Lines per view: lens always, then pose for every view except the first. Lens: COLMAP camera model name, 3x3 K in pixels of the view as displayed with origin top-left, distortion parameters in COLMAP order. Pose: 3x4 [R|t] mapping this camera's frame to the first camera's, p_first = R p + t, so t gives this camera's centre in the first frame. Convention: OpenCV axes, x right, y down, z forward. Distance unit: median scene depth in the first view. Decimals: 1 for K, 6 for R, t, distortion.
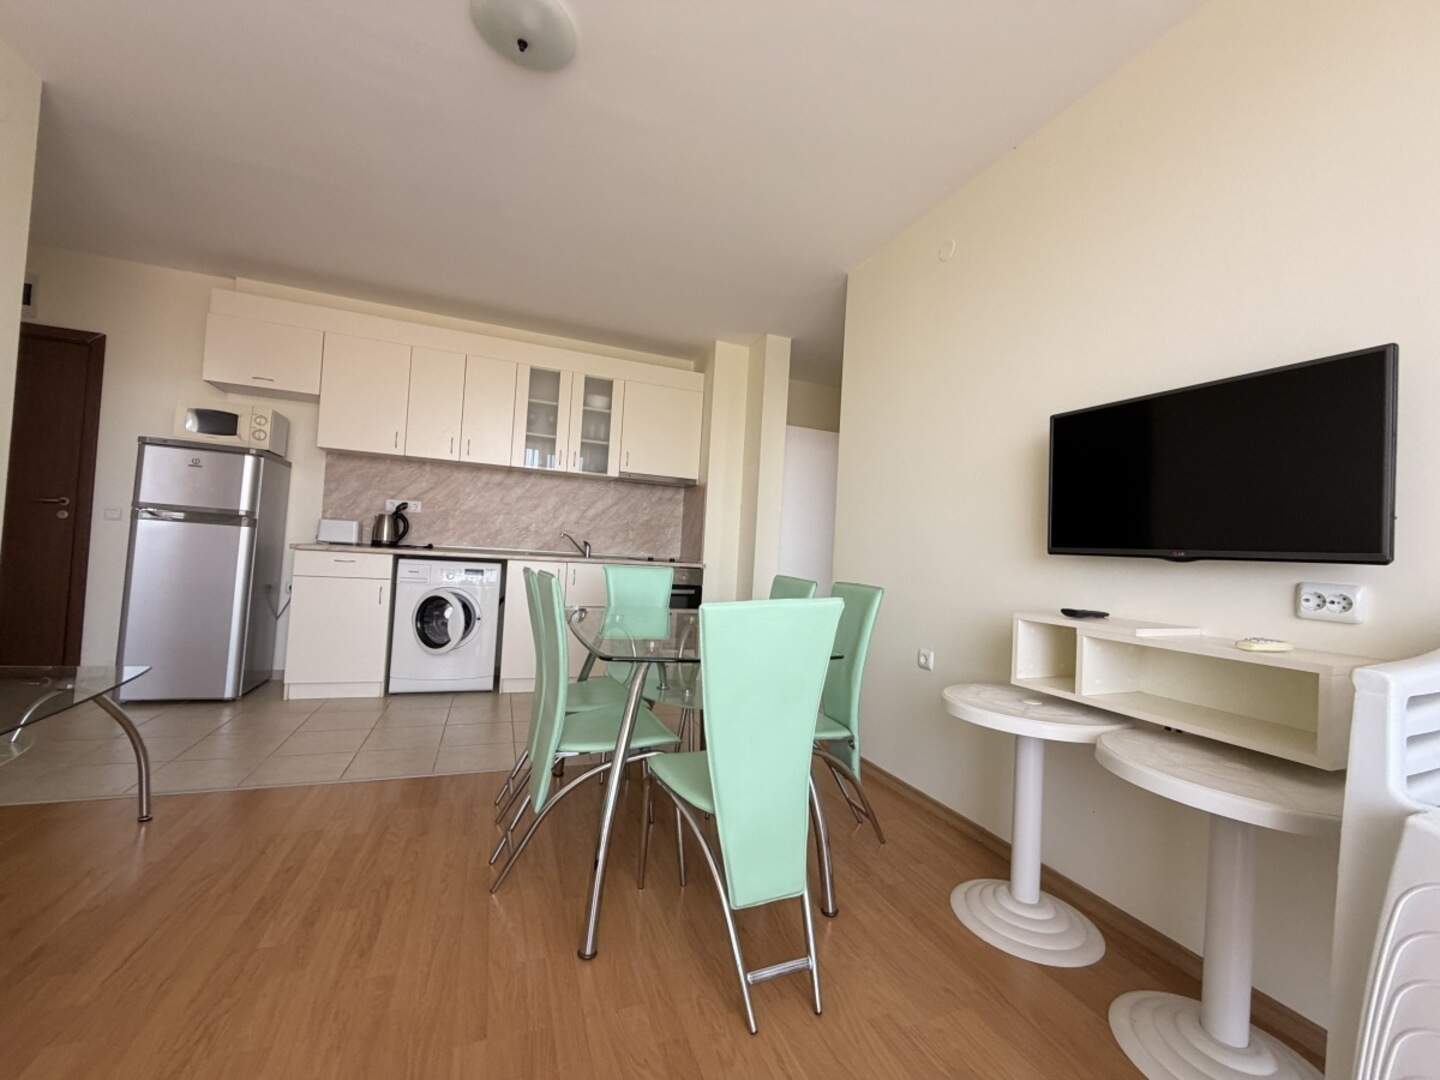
lens RADIAL K [[571.4, 0, 712.6], [0, 571.4, 540.8], [0, 0, 1]] dist [-0.006897, 0.000468]
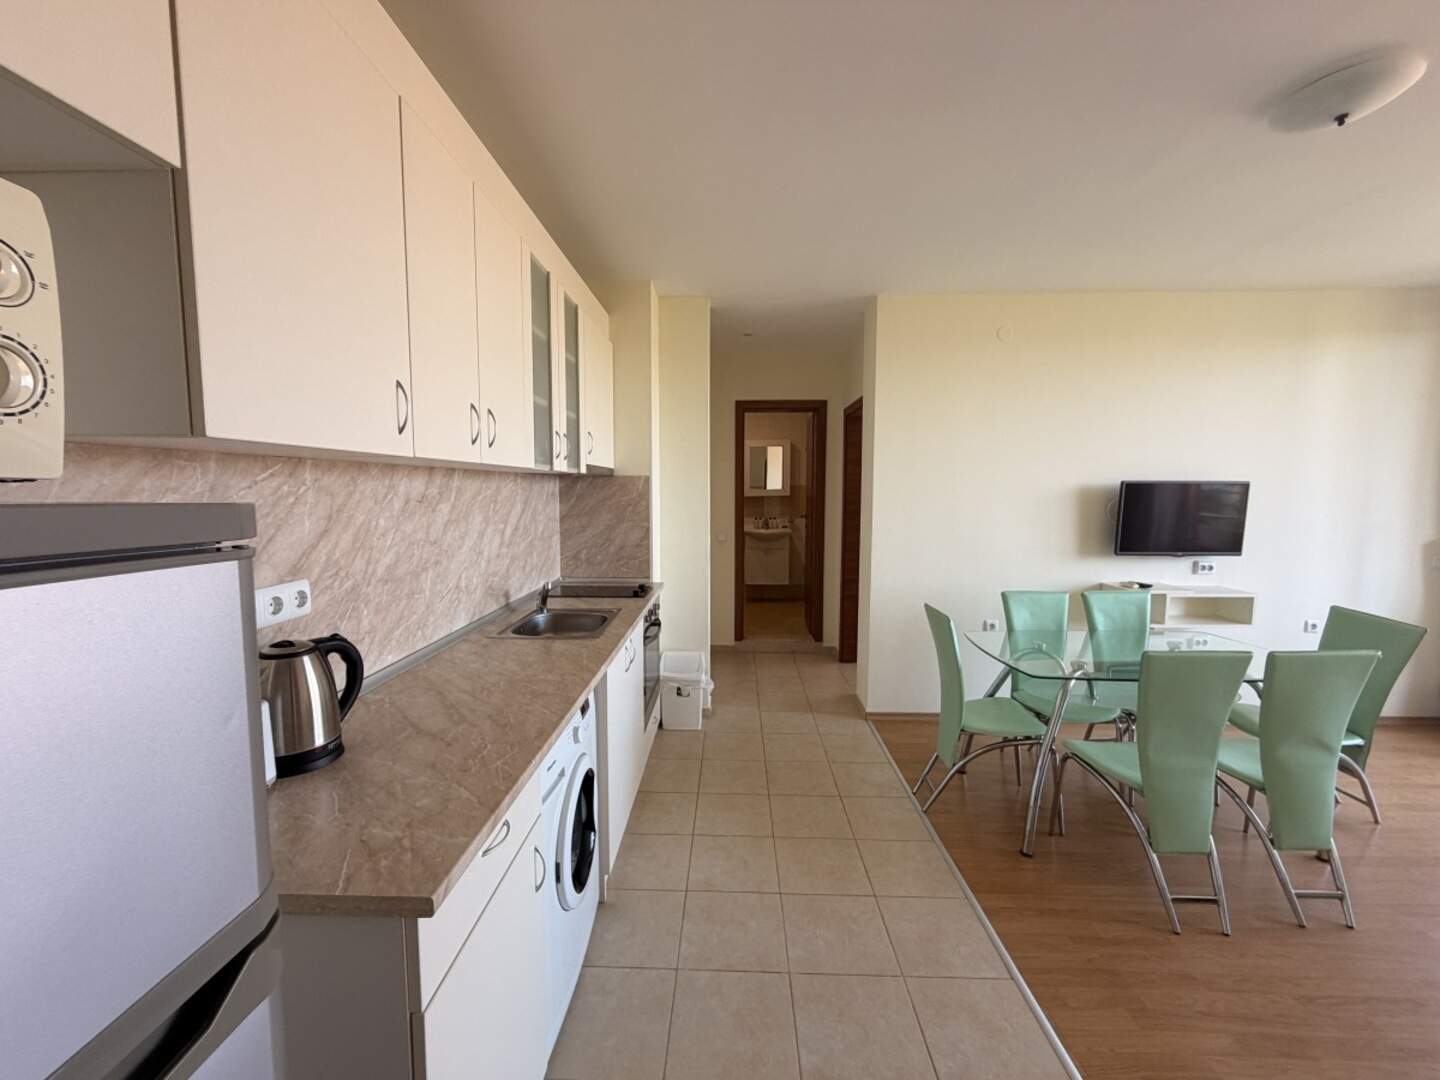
lens RADIAL K [[571.4, 0, 712.6], [0, 571.4, 540.8], [0, 0, 1]] dist [-0.006897, 0.000468]
pose [[0.384647, -0.139910, 0.912399, -0.720755], [0.005171, 0.988757, 0.149439, -0.138234], [-0.923049, -0.052763, 0.381046, 0.668126]]
